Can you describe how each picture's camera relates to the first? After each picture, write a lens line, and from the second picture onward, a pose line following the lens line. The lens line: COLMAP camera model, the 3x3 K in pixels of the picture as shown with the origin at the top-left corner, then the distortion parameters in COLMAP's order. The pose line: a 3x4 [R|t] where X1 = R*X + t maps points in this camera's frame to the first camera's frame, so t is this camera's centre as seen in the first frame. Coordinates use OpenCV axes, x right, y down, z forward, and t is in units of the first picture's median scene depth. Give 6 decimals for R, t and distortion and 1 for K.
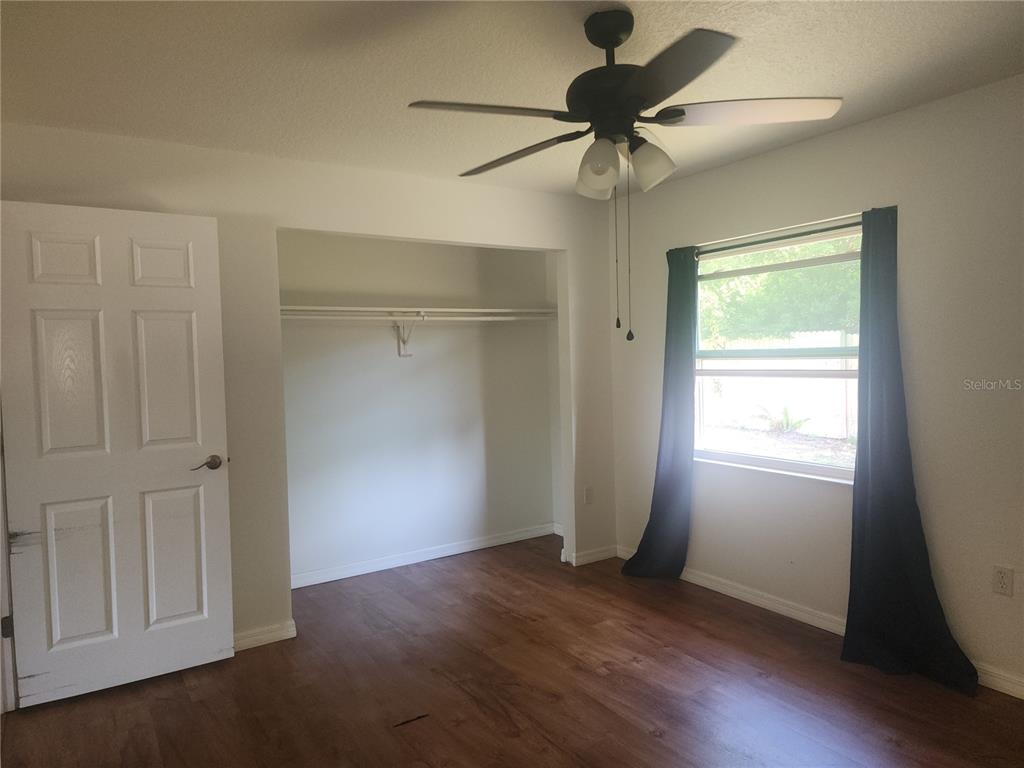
lens RADIAL K [[683.4, 0, 515.6], [0, 683.4, 376.5], [0, 0, 1]] dist [0.072463, -0.060122]
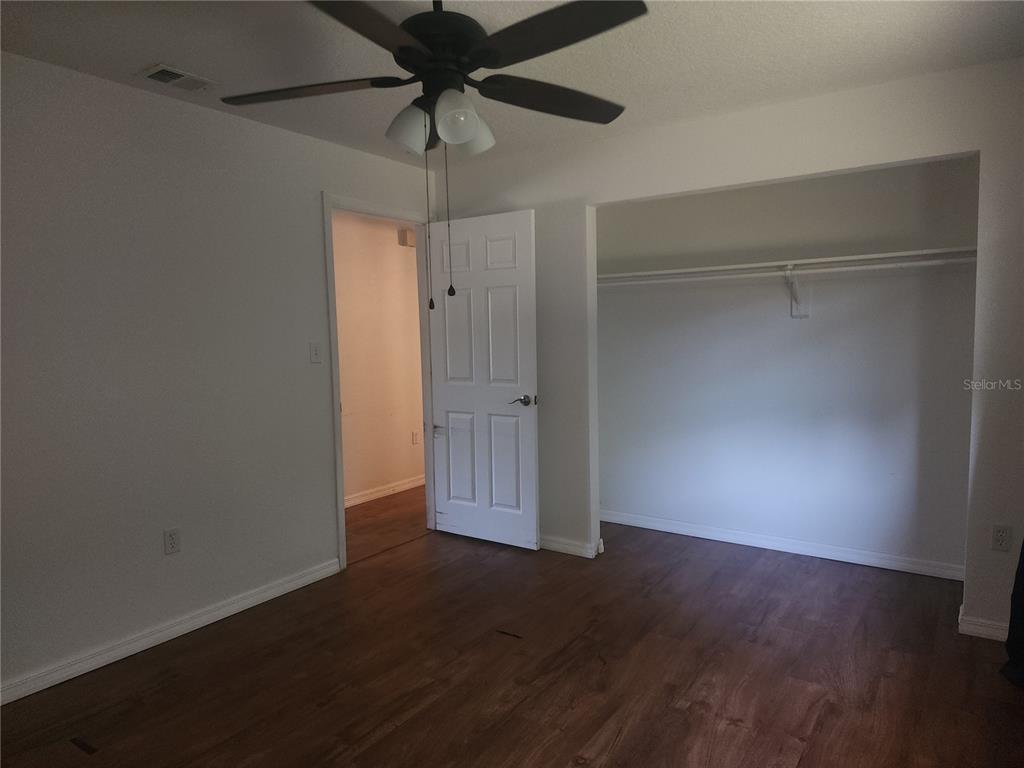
lens RADIAL K [[684.4, 0, 515.6], [0, 684.4, 387.8], [0, 0, 1]] dist [0.091981, -0.079138]
pose [[0.378960, 0.099004, -0.920102, 0.724350], [-0.022300, 0.994949, 0.097873, -0.025963], [0.925144, -0.016572, 0.379254, 0.469262]]
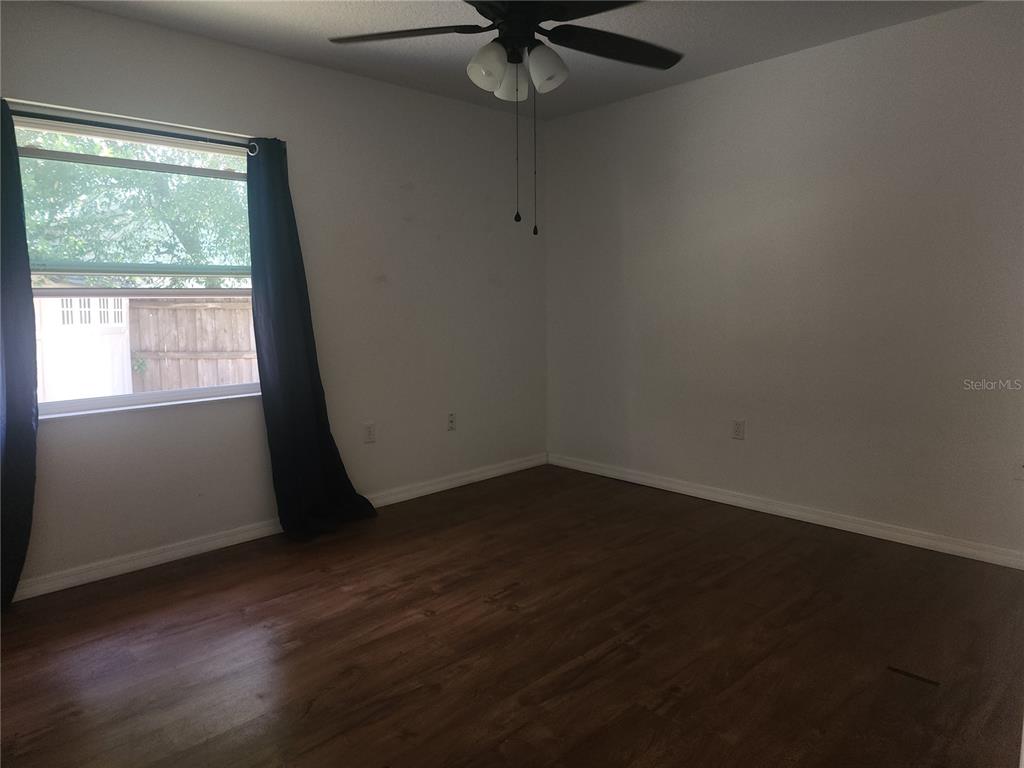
lens RADIAL K [[684.4, 0, 515.6], [0, 684.4, 387.8], [0, 0, 1]] dist [0.091981, -0.079138]
pose [[-0.184735, -0.096926, 0.977997, -0.640485], [0.055302, 0.992523, 0.108811, 0.049410], [-0.981231, 0.074187, -0.177994, 0.804365]]
